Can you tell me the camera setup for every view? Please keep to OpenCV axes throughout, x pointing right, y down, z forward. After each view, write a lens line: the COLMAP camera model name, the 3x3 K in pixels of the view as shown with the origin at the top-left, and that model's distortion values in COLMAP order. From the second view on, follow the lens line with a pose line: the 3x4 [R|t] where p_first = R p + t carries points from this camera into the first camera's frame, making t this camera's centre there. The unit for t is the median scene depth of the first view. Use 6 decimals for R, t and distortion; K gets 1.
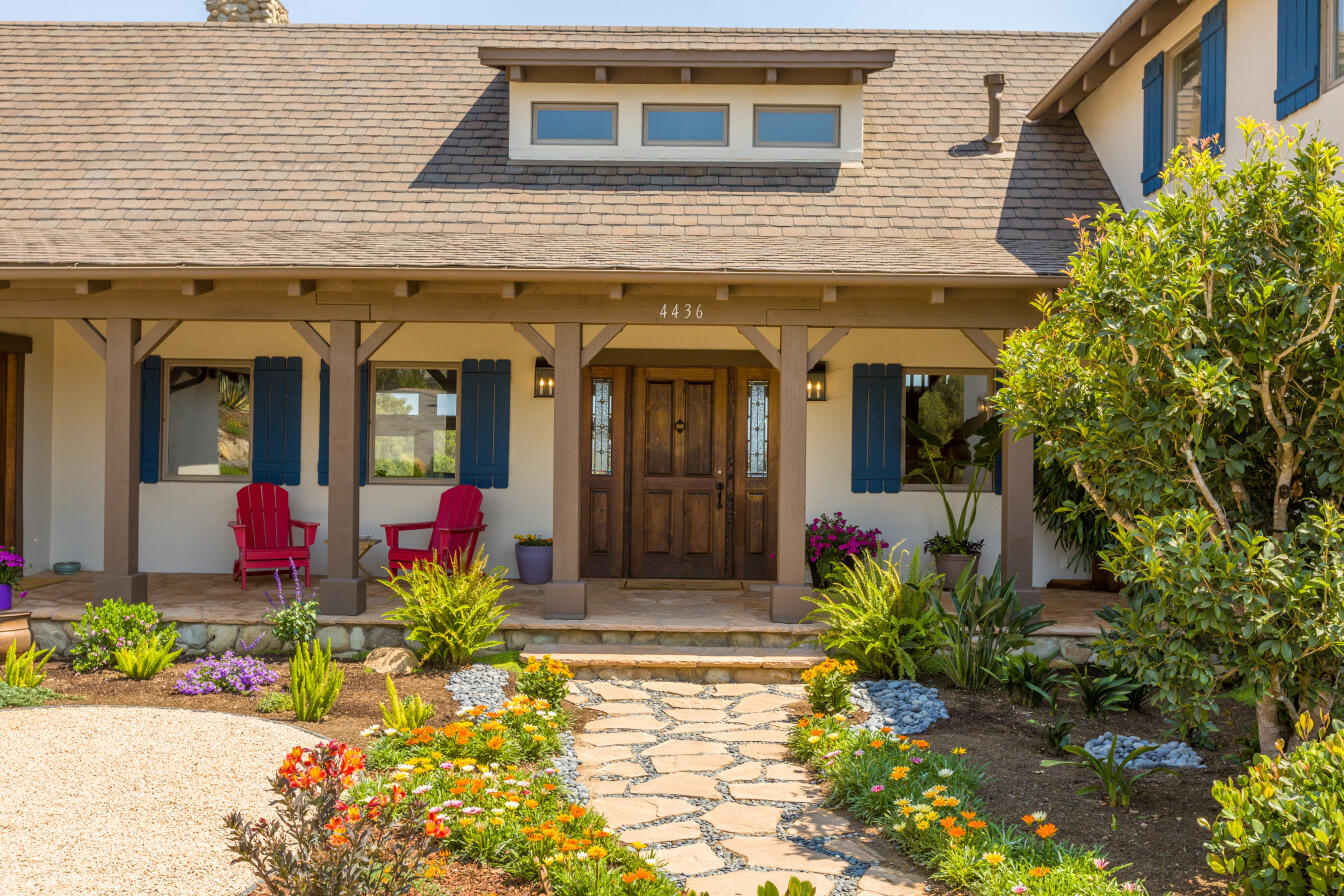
lens RADIAL K [[1320.5, 0, 678.3], [0, 1320.5, 447.0], [0, 0, 1]] dist [-0.007871, 0.000000]
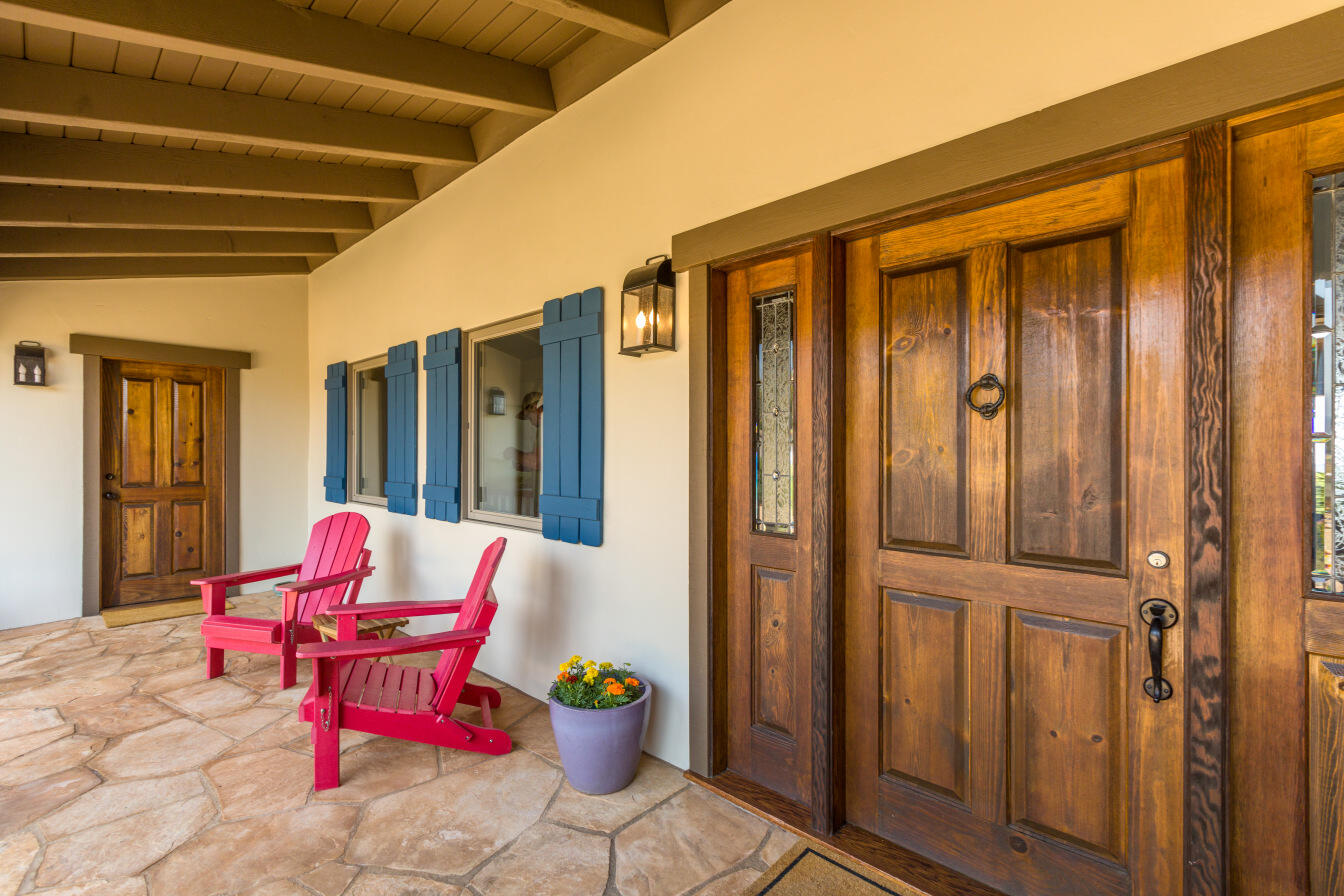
lens RADIAL K [[630.2, 0, 636.9], [0, 630.2, 456.8], [0, 0, 1]] dist [0.004193, -0.001114]
pose [[0.718341, -0.008220, -0.695642, 0.045538], [0.003309, 0.999959, -0.008399, -0.000695], [0.695683, 0.003732, 0.718339, 0.855948]]
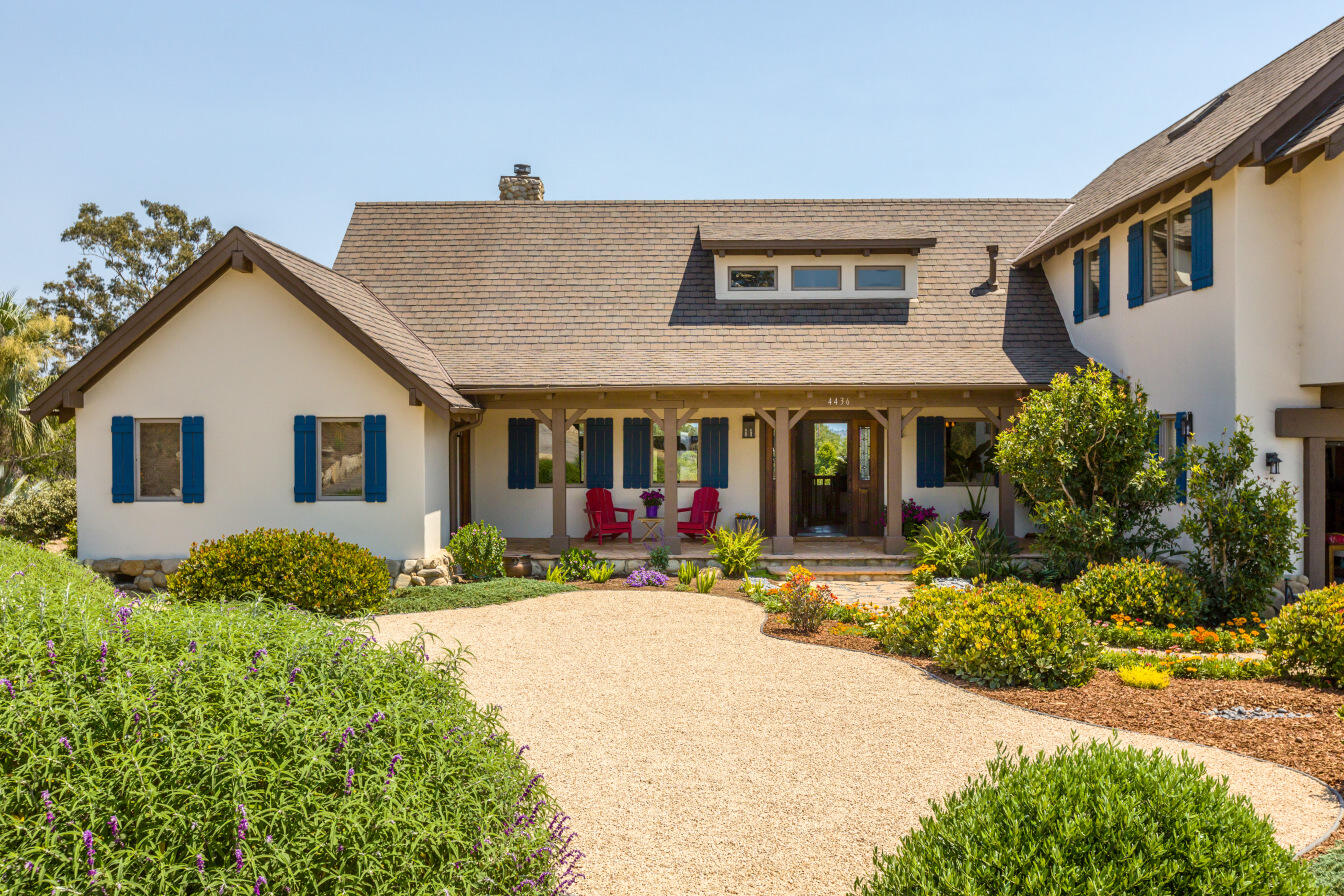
lens RADIAL K [[1320.5, 0, 668.2], [0, 1320.5, 443.6], [0, 0, 1]] dist [-0.007871, 0.000000]
pose [[0.999801, -0.017074, -0.010336, -0.194714], [0.017210, 0.999766, 0.013134, -0.056349], [0.010109, -0.013309, 0.999860, -0.833731]]
